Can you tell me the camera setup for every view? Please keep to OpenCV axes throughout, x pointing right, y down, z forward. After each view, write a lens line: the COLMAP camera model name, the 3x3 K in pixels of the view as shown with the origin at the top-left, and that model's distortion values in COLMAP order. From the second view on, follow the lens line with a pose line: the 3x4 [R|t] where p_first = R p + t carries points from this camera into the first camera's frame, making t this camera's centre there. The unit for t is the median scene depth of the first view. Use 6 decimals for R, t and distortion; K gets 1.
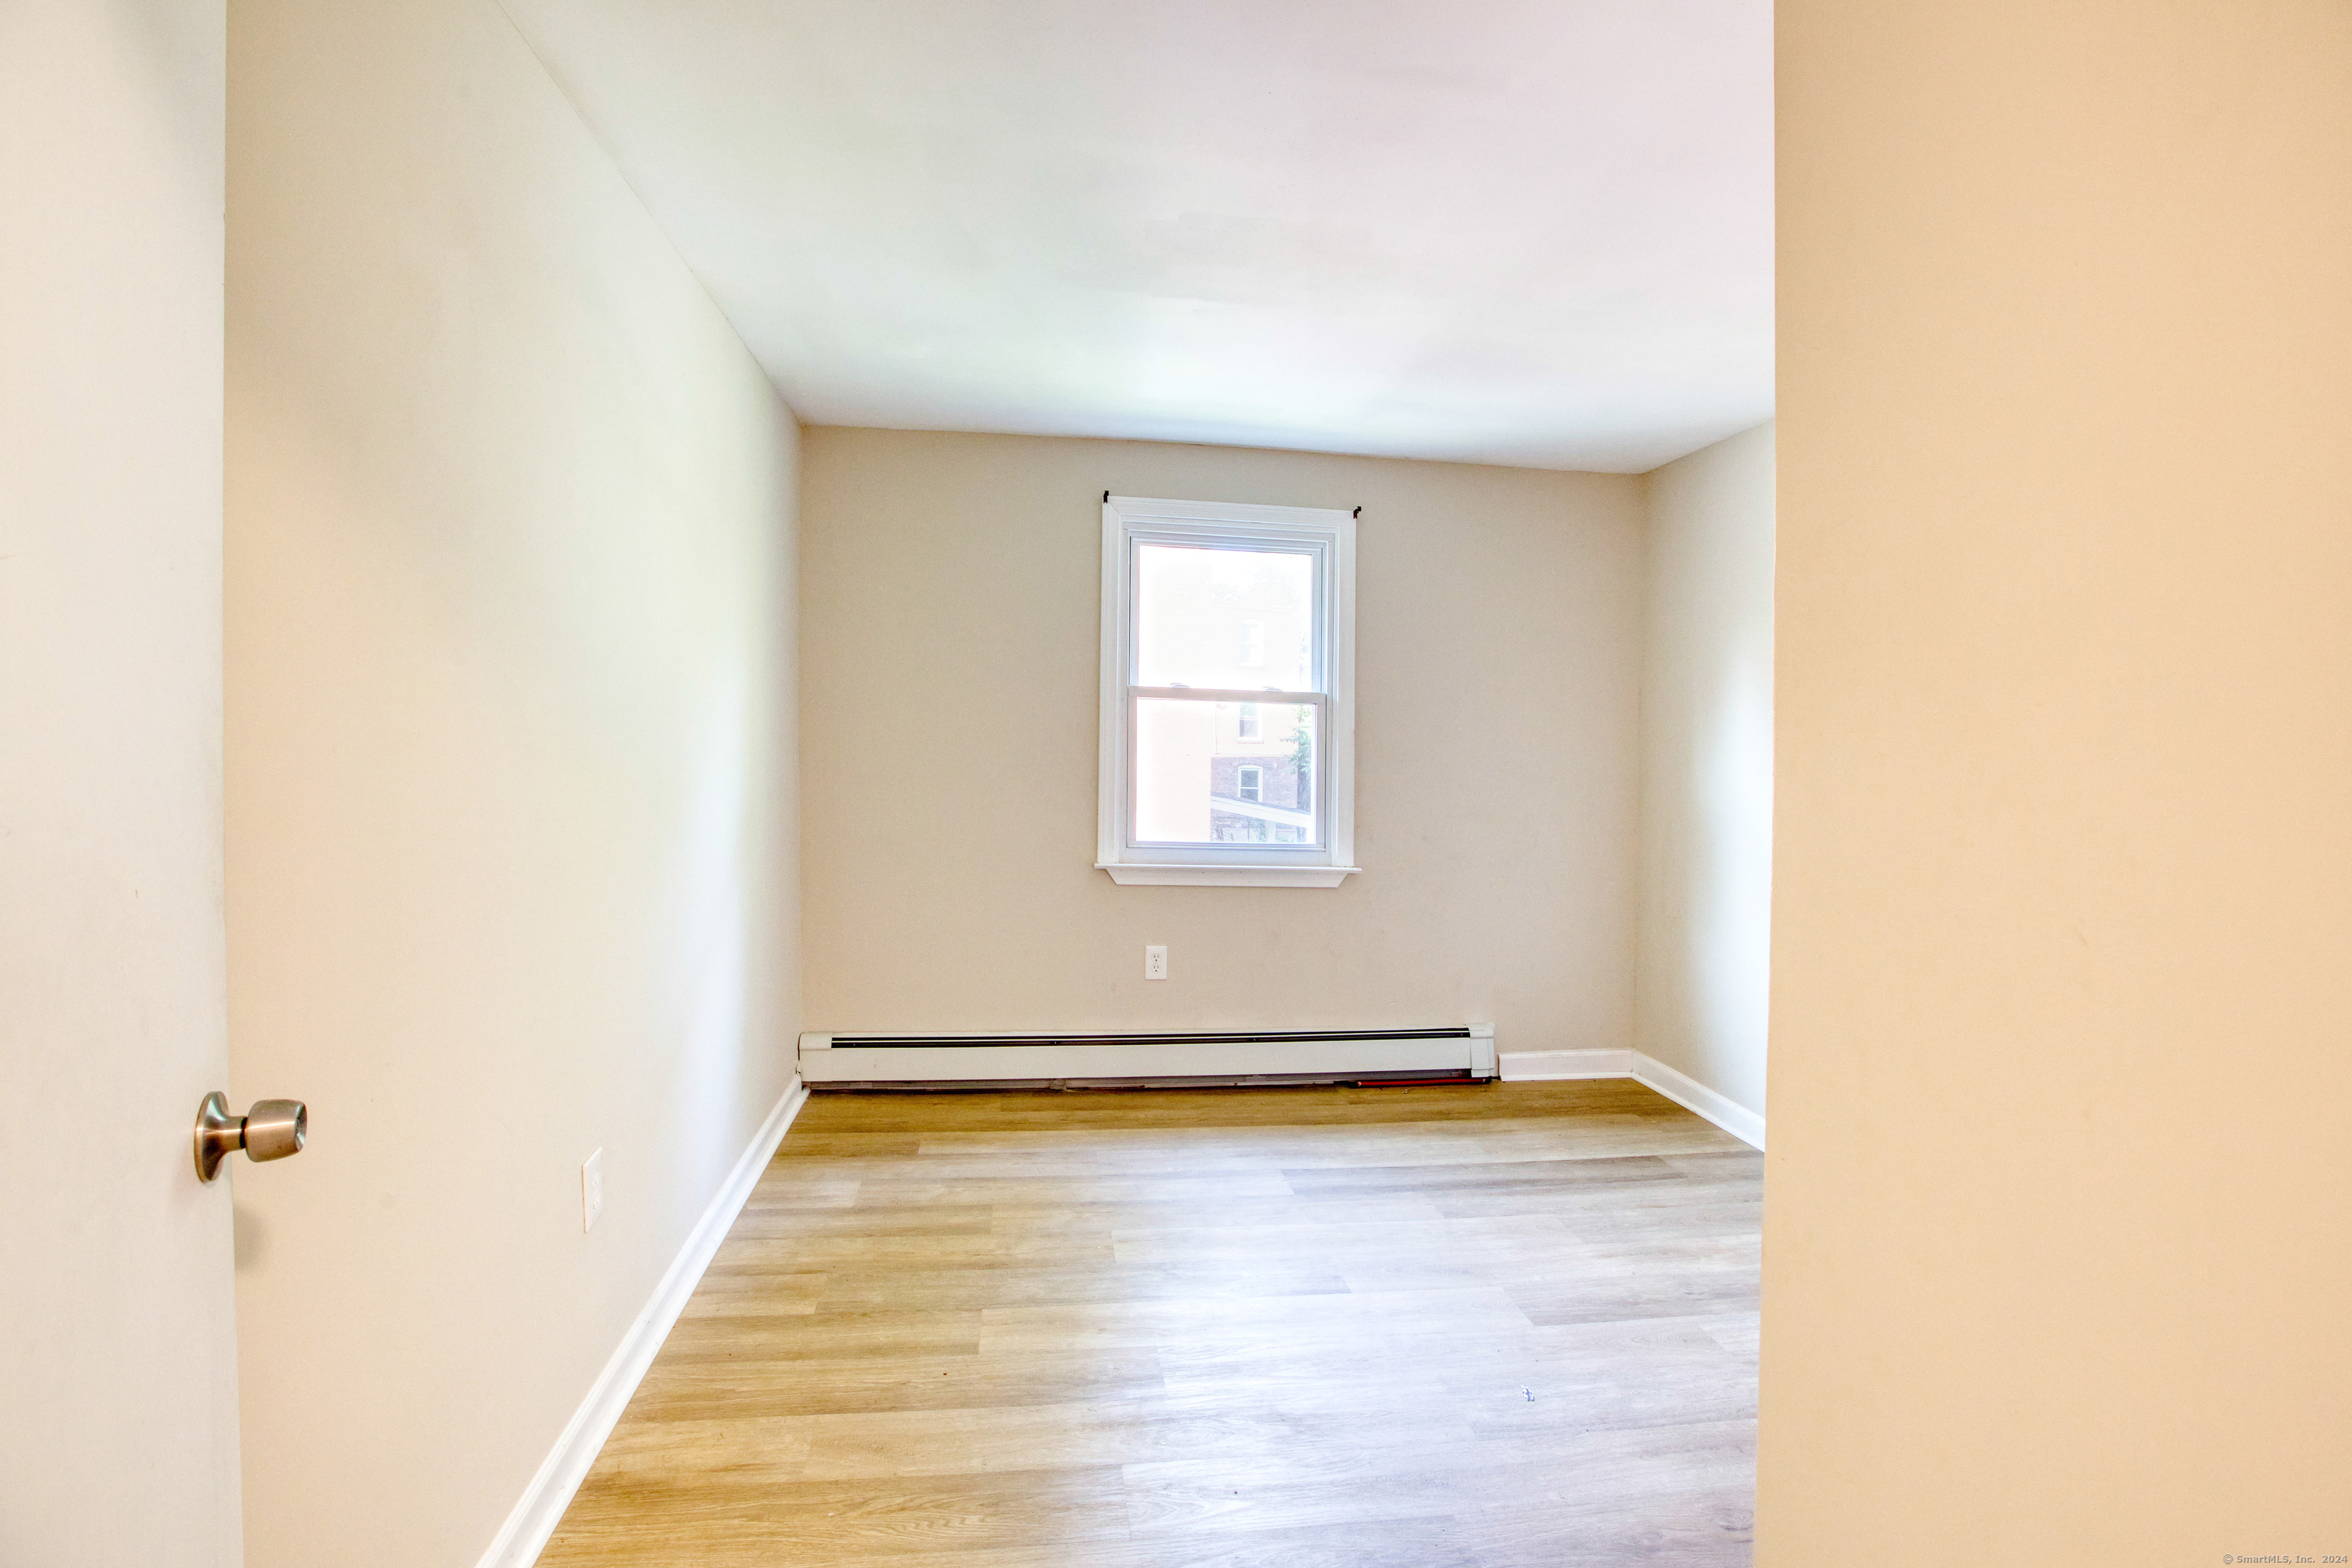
lens RADIAL K [[1027.3, 0, 1162.0], [0, 1027.3, 764.2], [0, 0, 1]] dist [-0.030325, 0.003264]
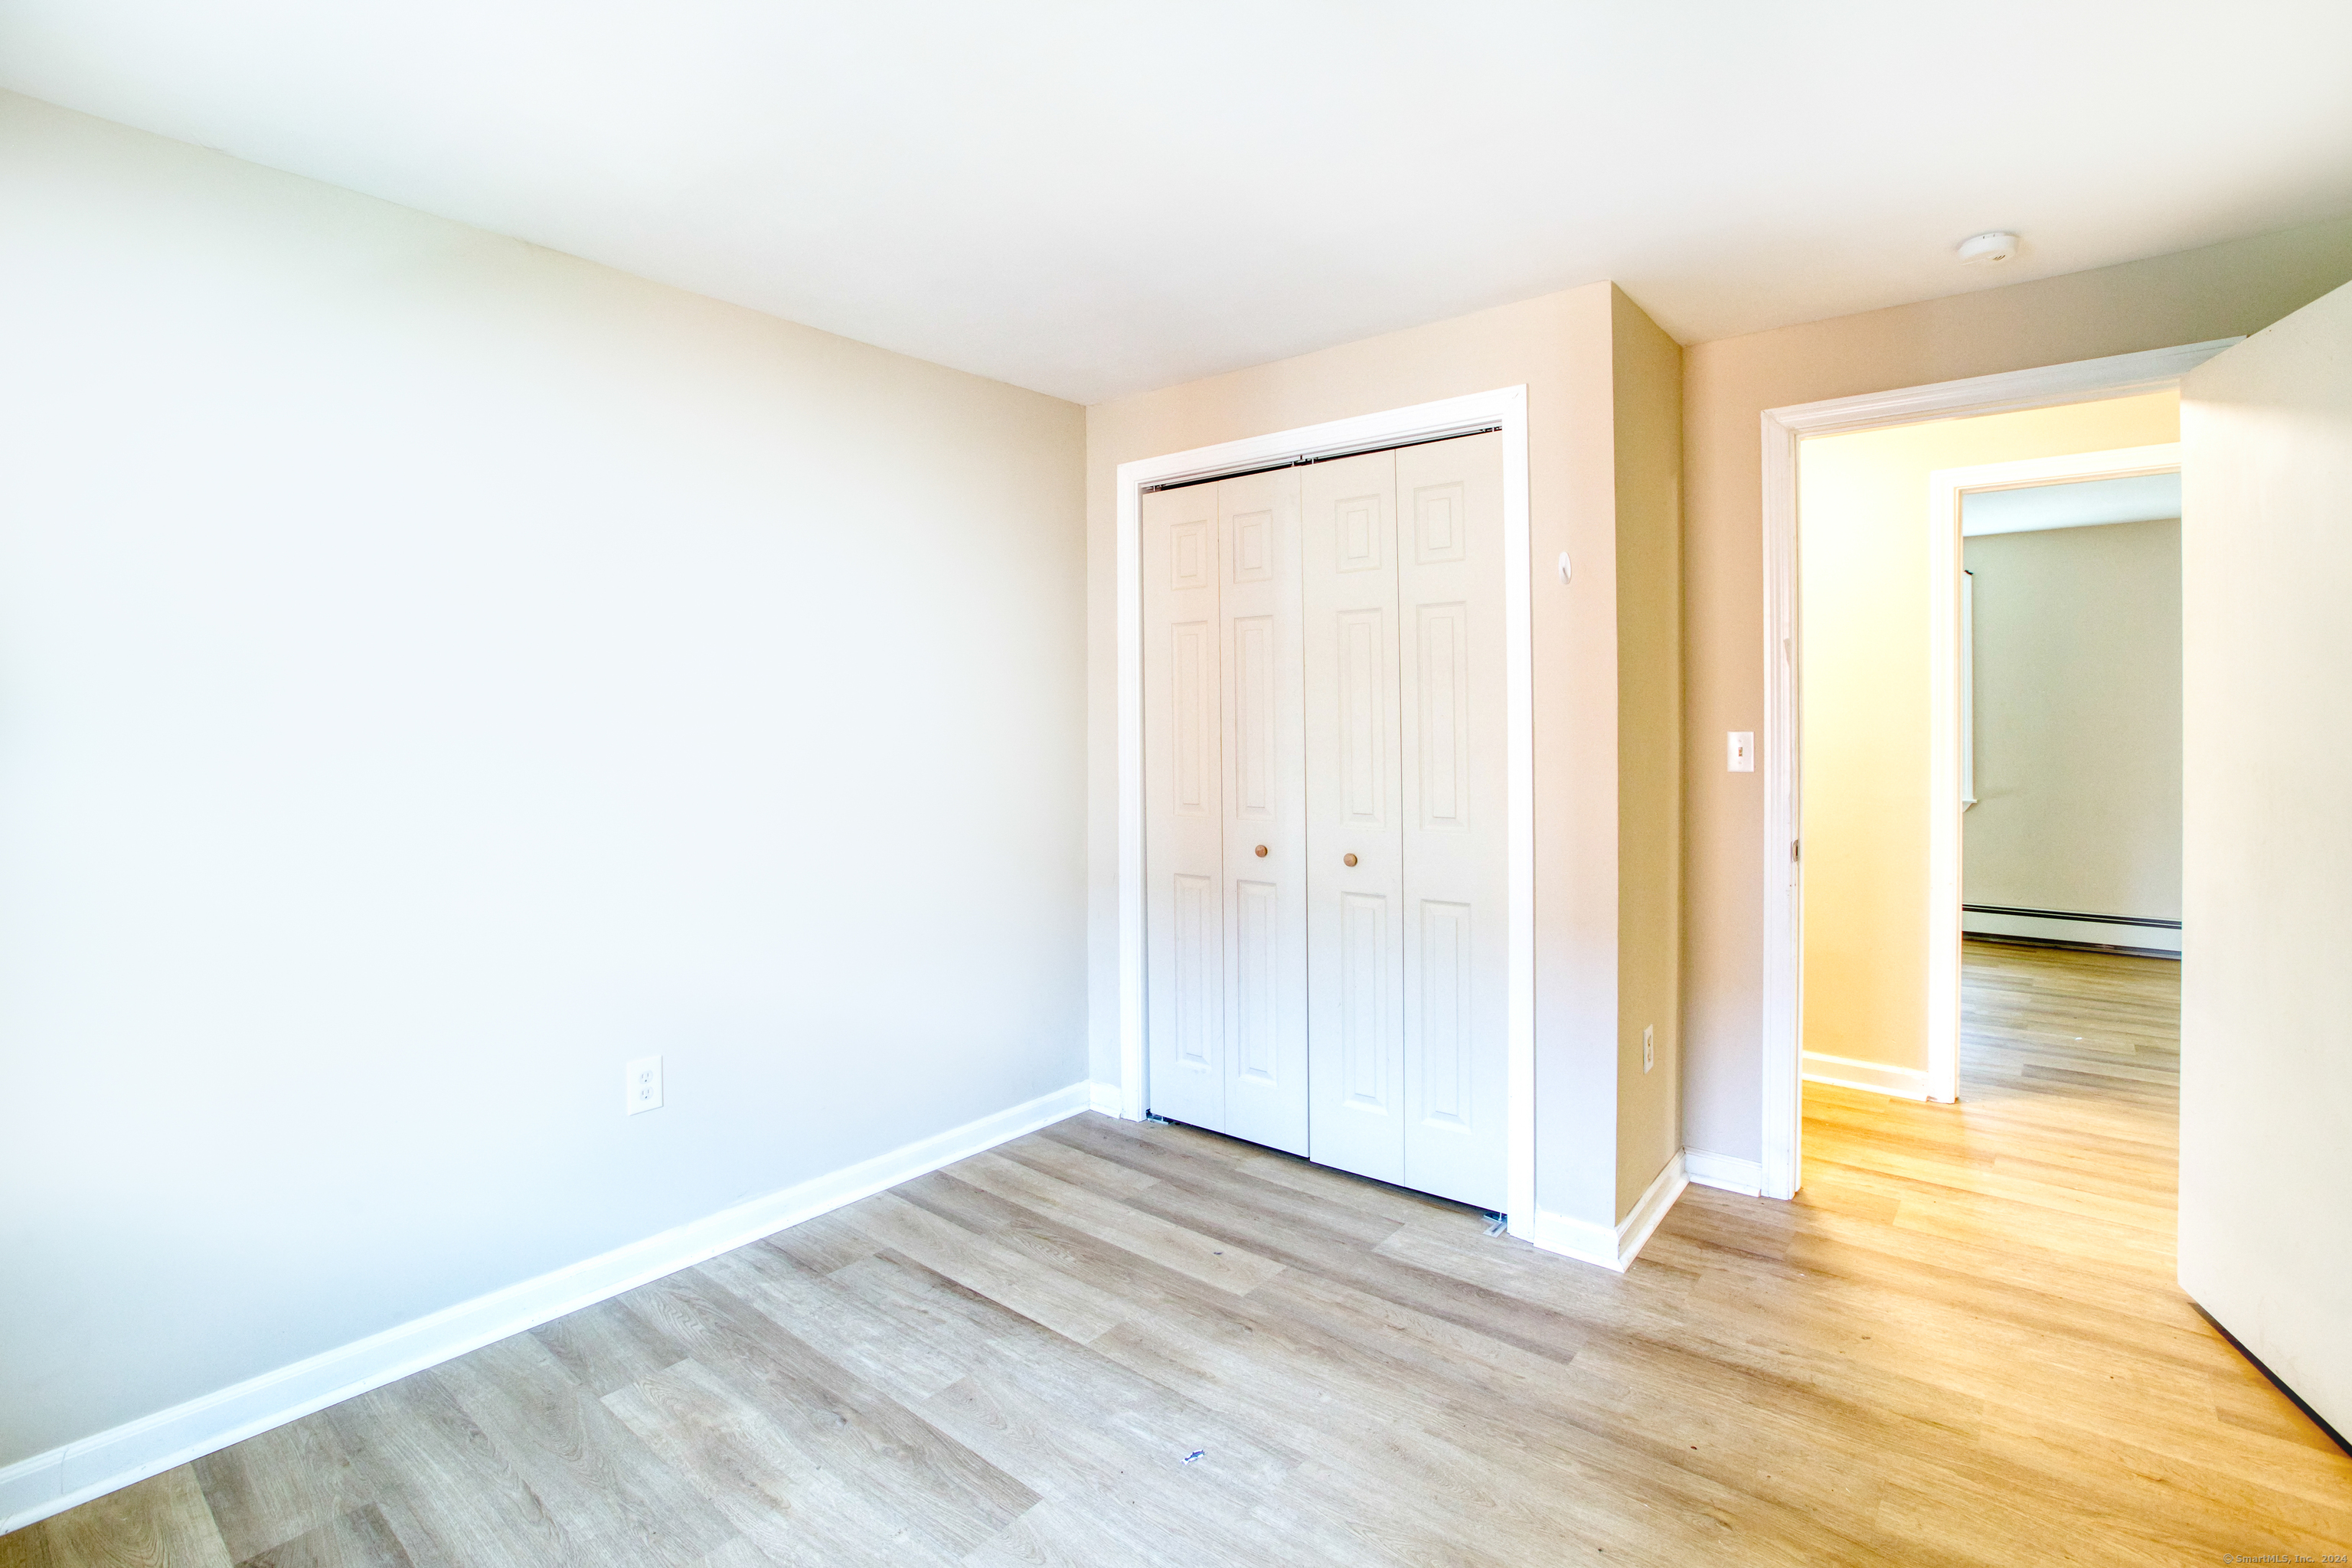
lens RADIAL K [[1088.6, 0, 1175.4], [0, 1088.6, 733.1], [0, 0, 1]] dist [-0.036097, 0.011773]
pose [[-0.676975, -0.027825, 0.735480, -0.195463], [0.010911, 0.998796, 0.047830, -0.037218], [-0.735925, 0.040404, -0.675856, 1.048498]]
